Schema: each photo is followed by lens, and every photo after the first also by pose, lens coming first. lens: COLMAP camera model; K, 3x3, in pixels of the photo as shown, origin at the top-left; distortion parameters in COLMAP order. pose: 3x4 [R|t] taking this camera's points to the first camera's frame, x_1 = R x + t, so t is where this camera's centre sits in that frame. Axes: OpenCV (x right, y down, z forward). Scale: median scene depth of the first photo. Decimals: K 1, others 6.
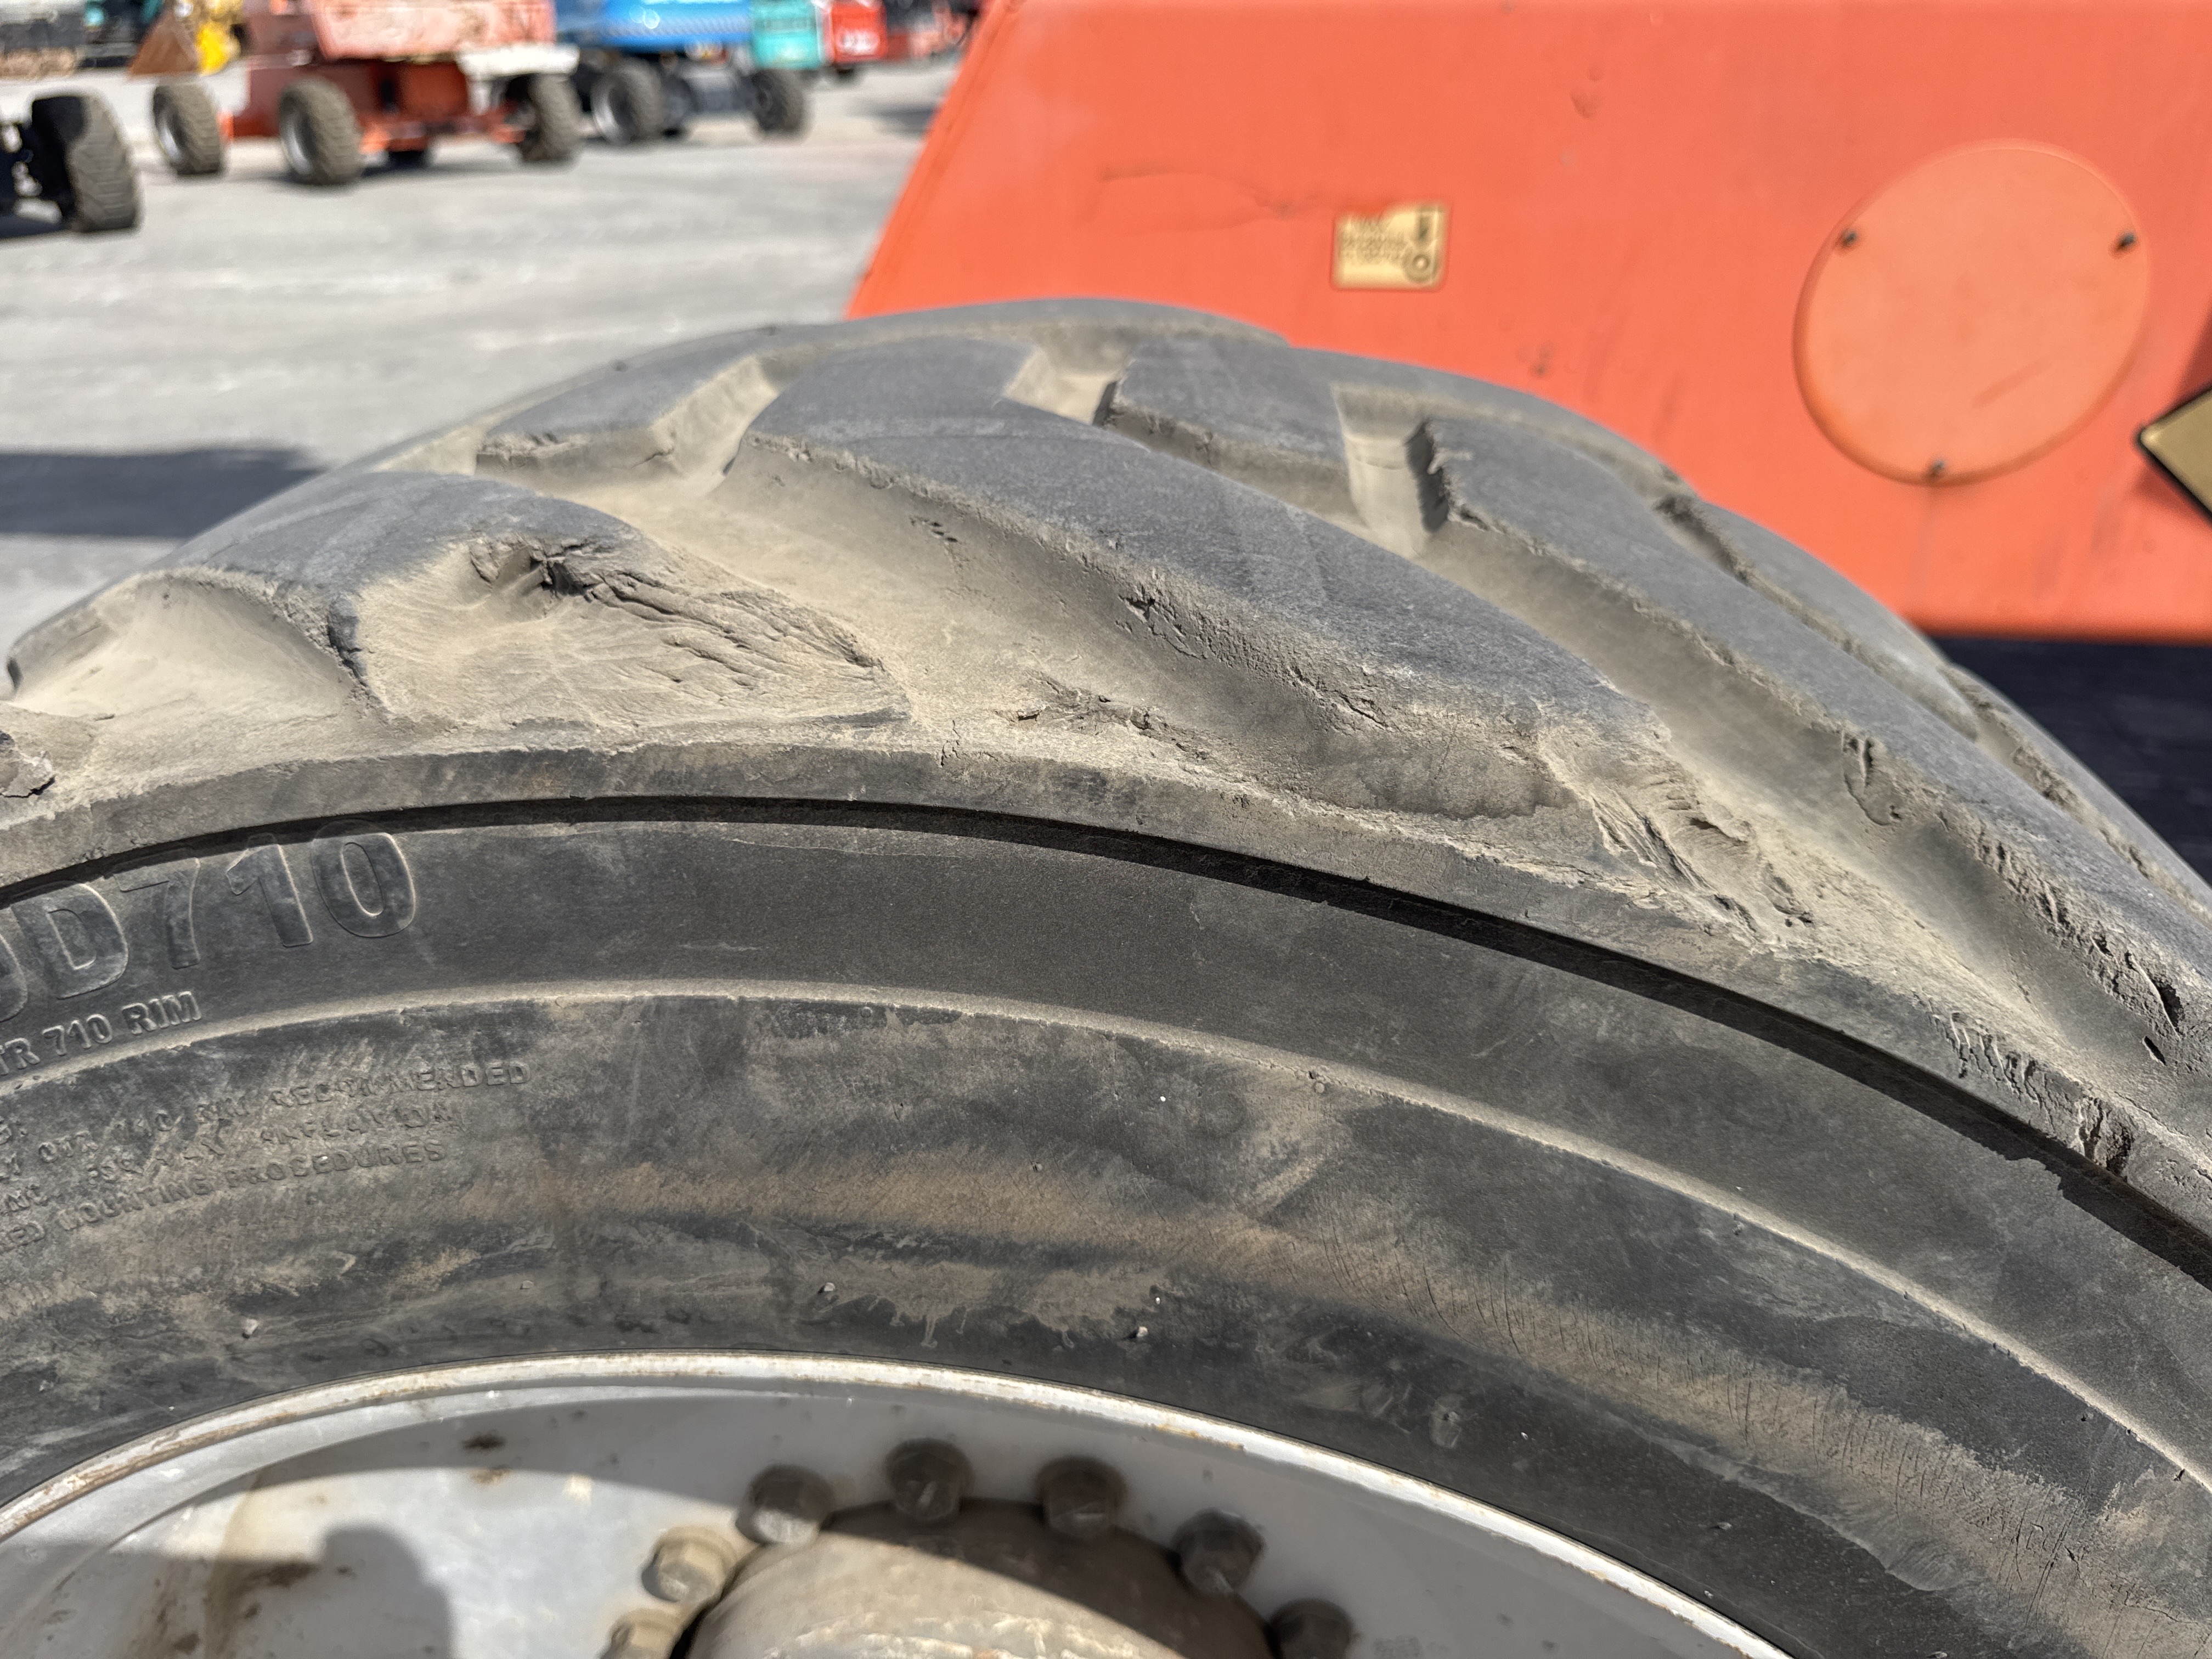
lens RADIAL K [[1605.1, 0, 1104.1], [0, 1605.1, 833.6], [0, 0, 1]] dist [-0.012237, -0.010507]
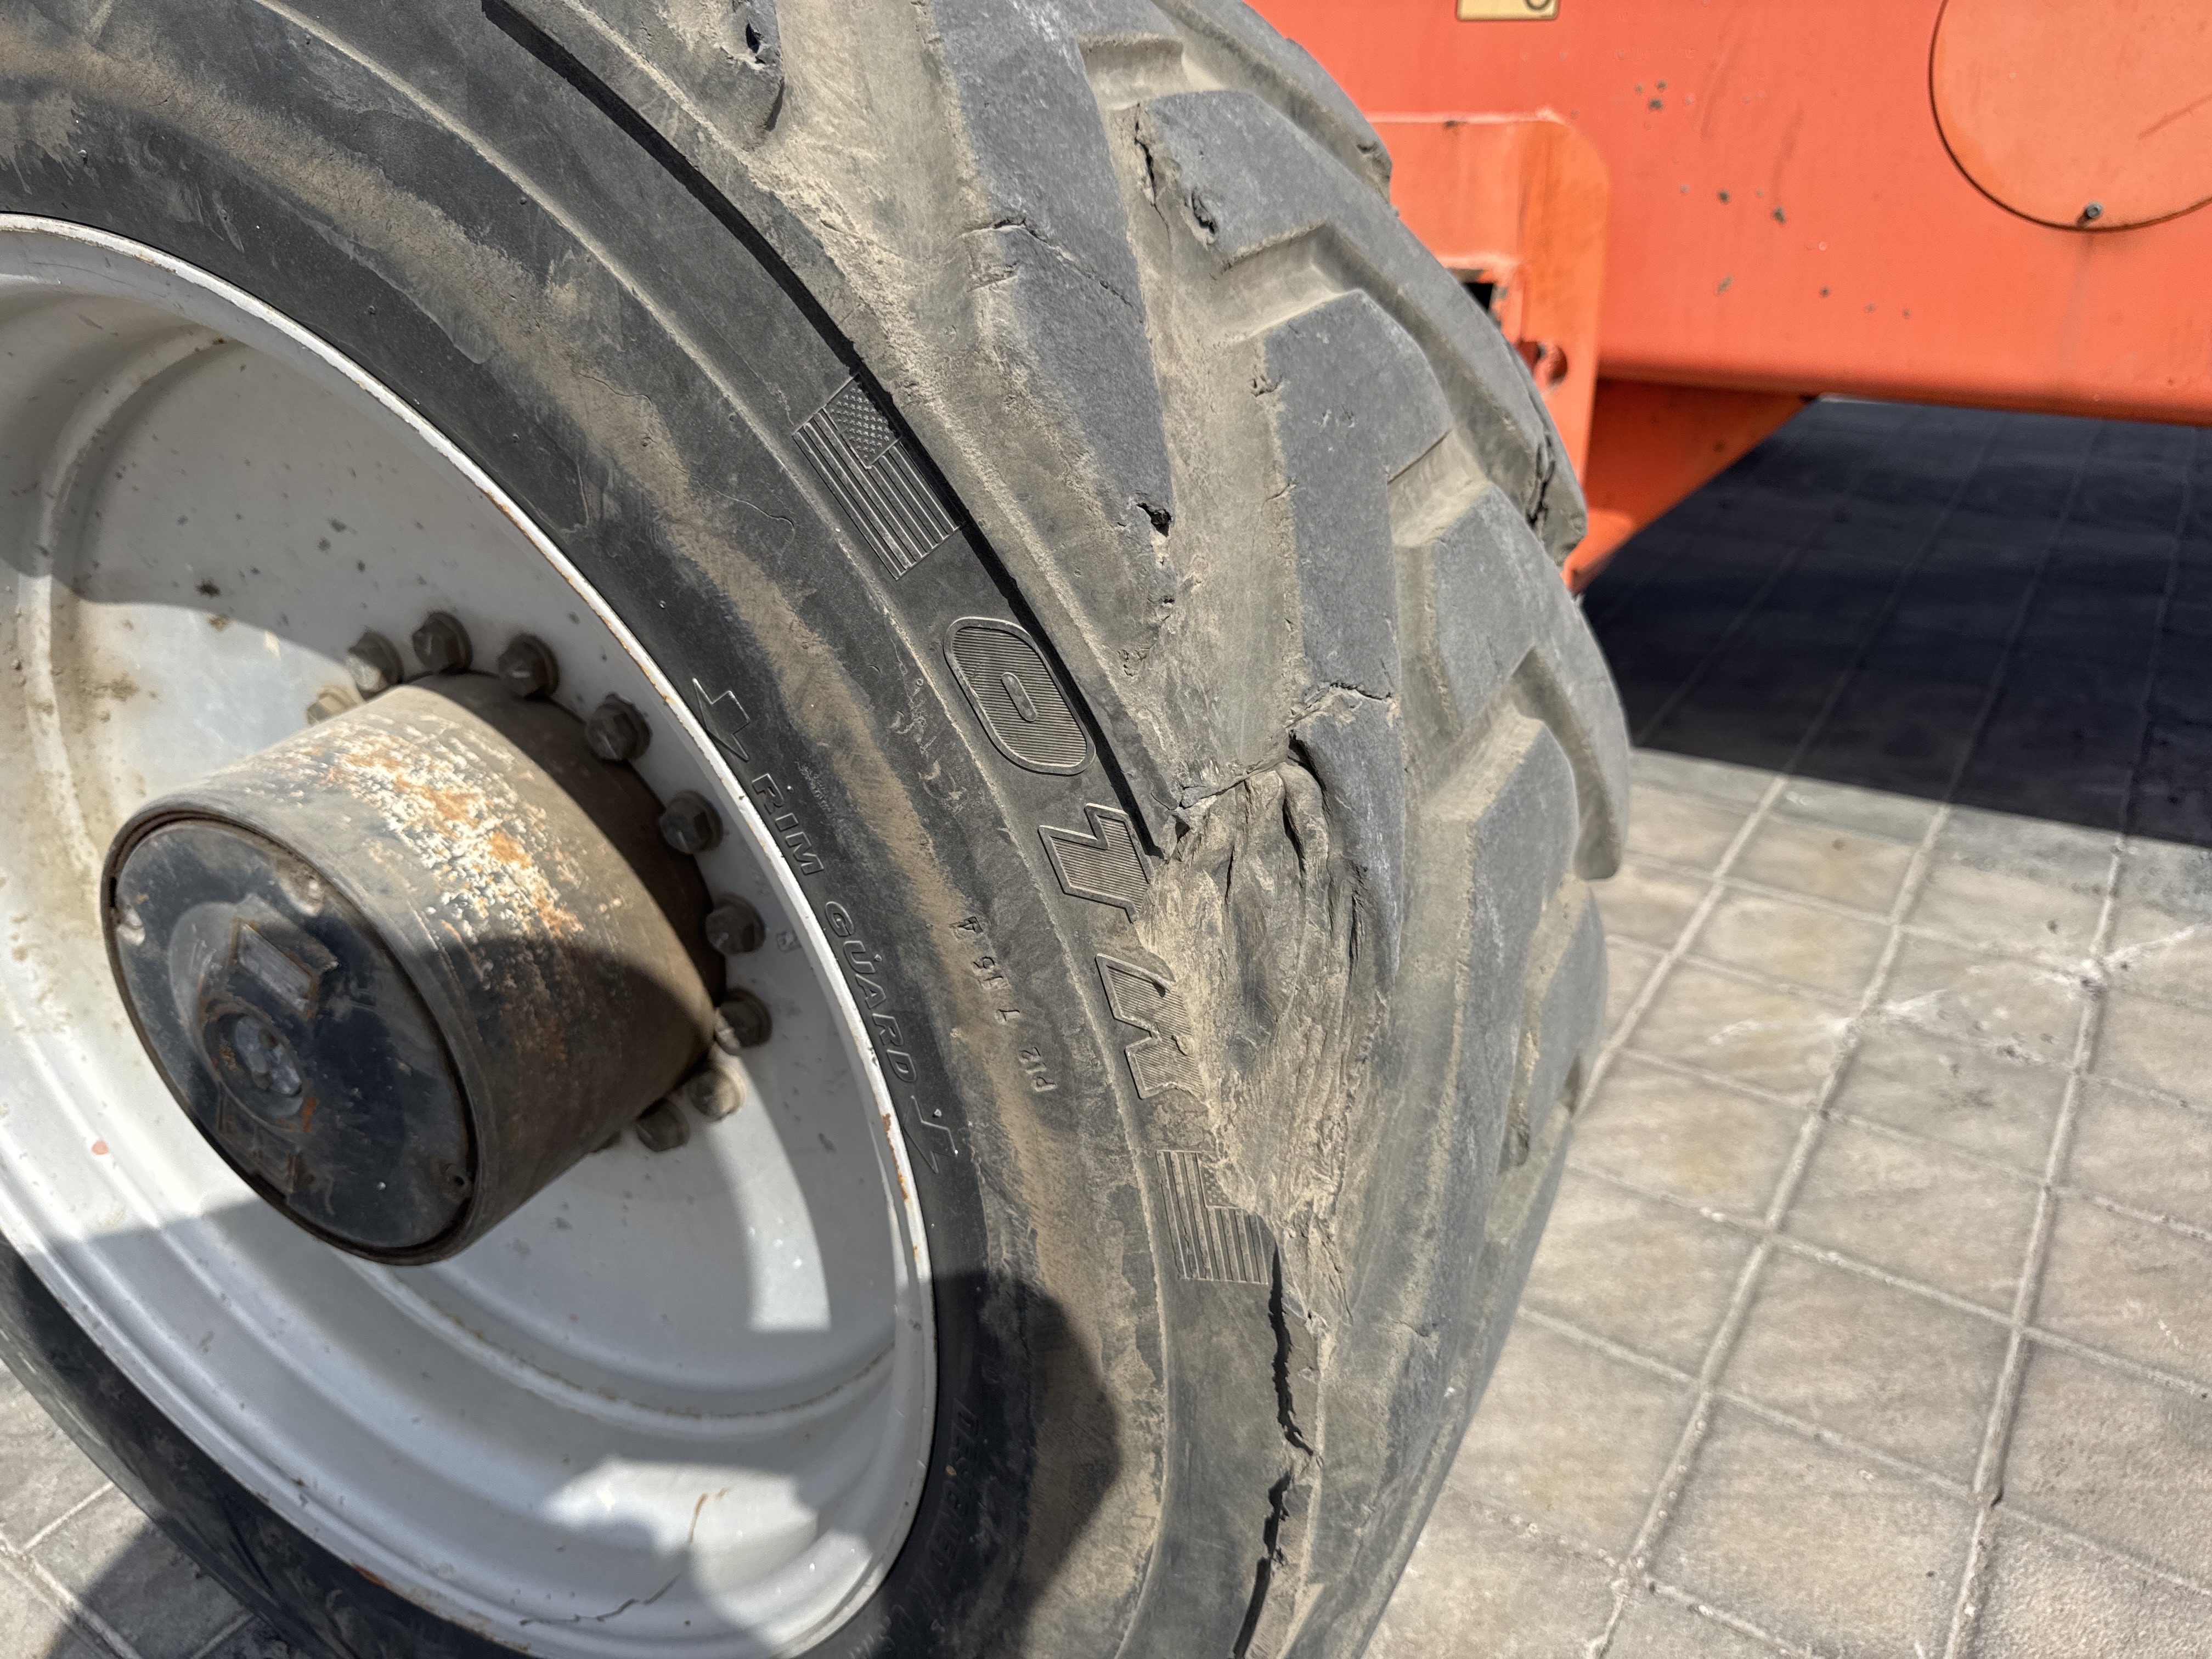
lens RADIAL K [[1605.1, 0, 1108.6], [0, 1605.1, 825.8], [0, 0, 1]] dist [-0.012237, -0.010507]
pose [[0.933357, 0.156815, -0.322884, 1.650889], [-0.149043, 0.987625, 0.048824, 0.769305], [0.326544, 0.002553, 0.945179, -0.170987]]
